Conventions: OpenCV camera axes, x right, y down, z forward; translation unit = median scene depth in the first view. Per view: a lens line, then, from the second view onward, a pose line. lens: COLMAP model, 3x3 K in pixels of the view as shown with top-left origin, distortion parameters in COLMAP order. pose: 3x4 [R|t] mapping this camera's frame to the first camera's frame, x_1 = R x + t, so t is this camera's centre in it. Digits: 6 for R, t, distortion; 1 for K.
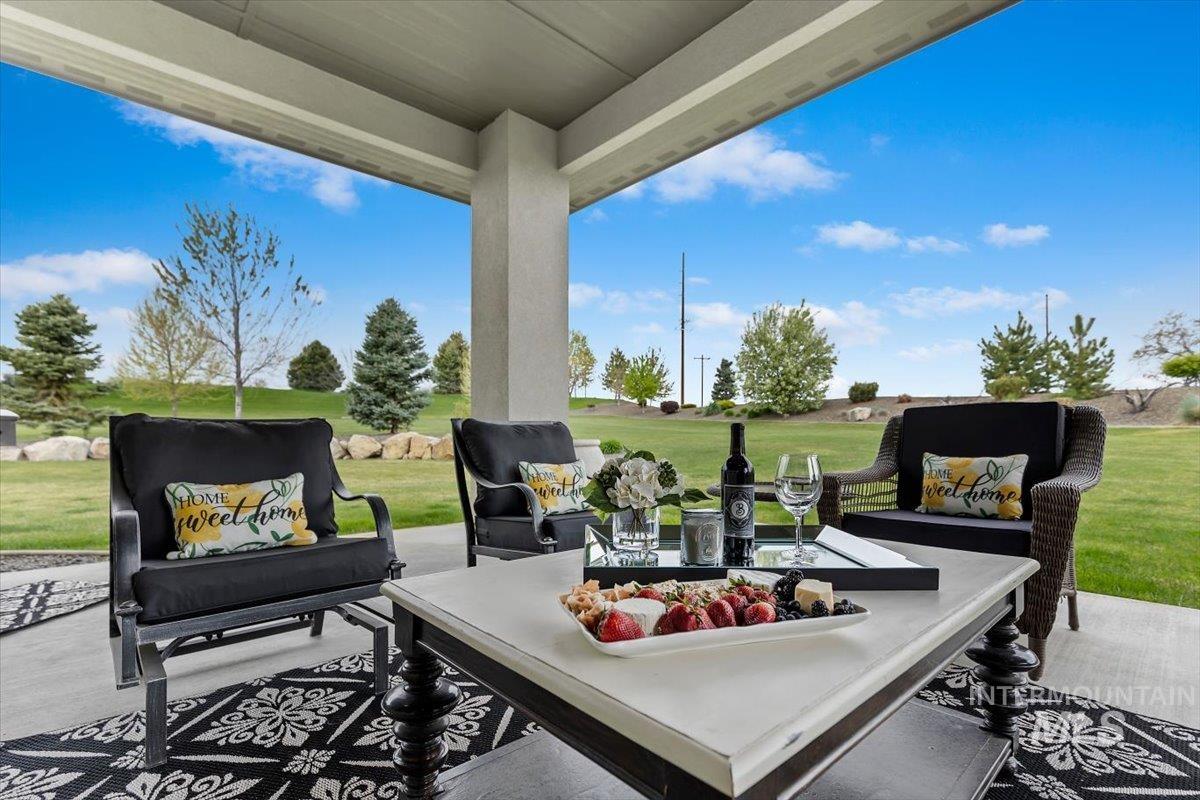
lens RADIAL K [[551.5, 0, 592.5], [0, 551.5, 434.2], [0, 0, 1]] dist [-0.017772, -0.001425]
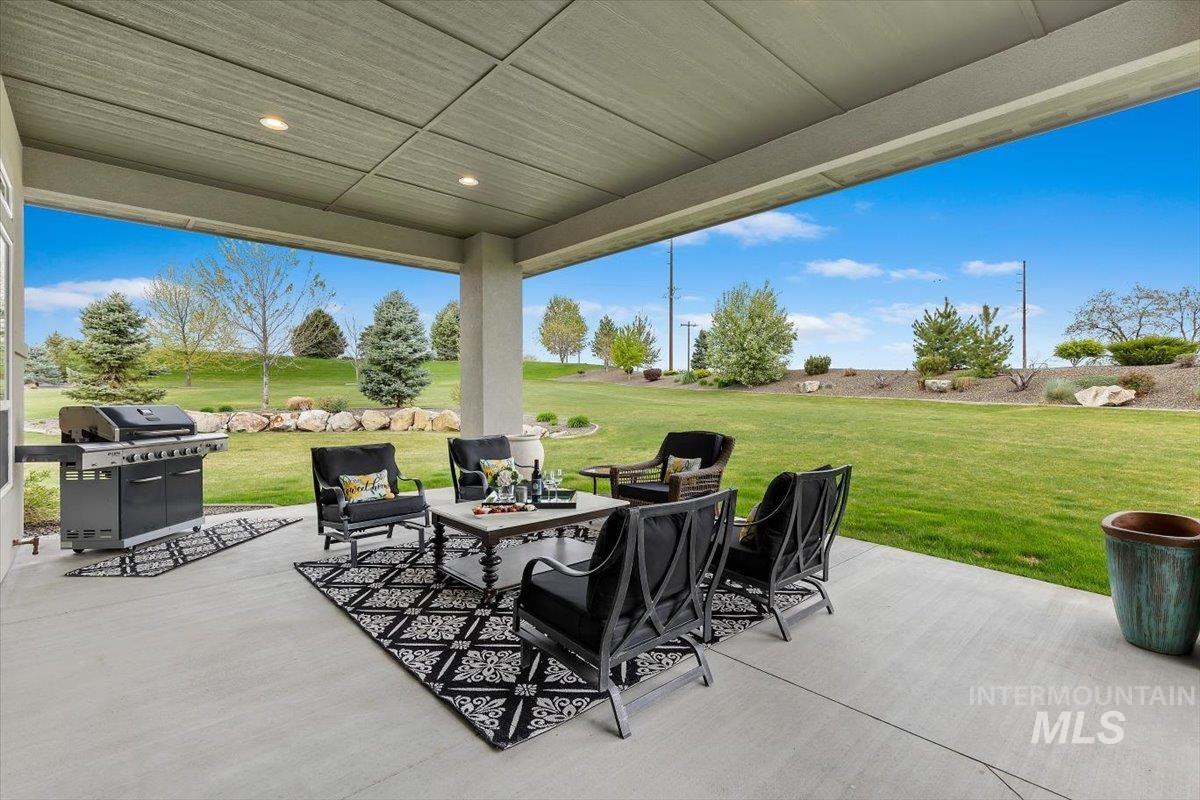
lens RADIAL K [[551.5, 0, 603.9], [0, 551.5, 402.3], [0, 0, 1]] dist [-0.017772, -0.001425]
pose [[0.999740, -0.000673, 0.022805, 0.049014], [0.000270, 0.999844, 0.017672, -0.034458], [-0.022813, -0.017661, 0.999584, -0.186480]]
